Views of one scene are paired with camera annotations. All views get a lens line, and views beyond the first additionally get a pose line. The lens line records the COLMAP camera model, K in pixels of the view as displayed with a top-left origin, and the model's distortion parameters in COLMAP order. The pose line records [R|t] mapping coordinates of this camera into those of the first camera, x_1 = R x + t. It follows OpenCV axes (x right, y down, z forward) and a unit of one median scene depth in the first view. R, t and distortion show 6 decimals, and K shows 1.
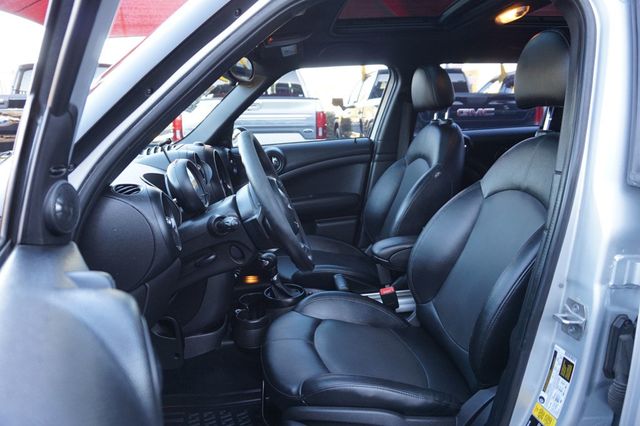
lens RADIAL K [[433.6, 0, 320.0], [0, 433.6, 213.0], [0, 0, 1]] dist [-0.046189, 0.052032]
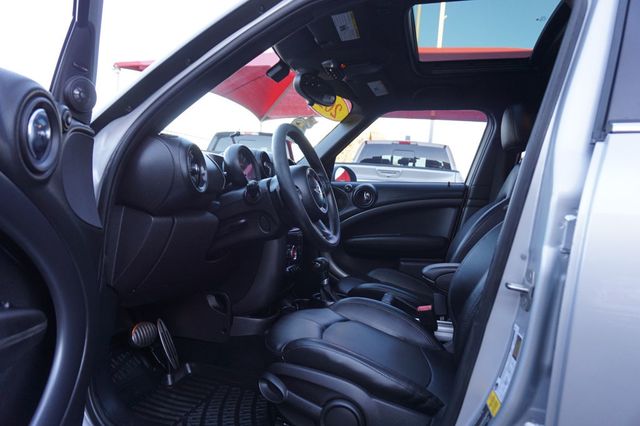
lens RADIAL K [[433.6, 0, 320.0], [0, 433.6, 213.0], [0, 0, 1]] dist [-0.046189, 0.052032]
pose [[0.922739, 0.094777, -0.373591, 0.270677], [-0.167378, 0.971662, -0.166907, 0.167146], [0.347185, 0.216543, 0.912454, -0.012145]]
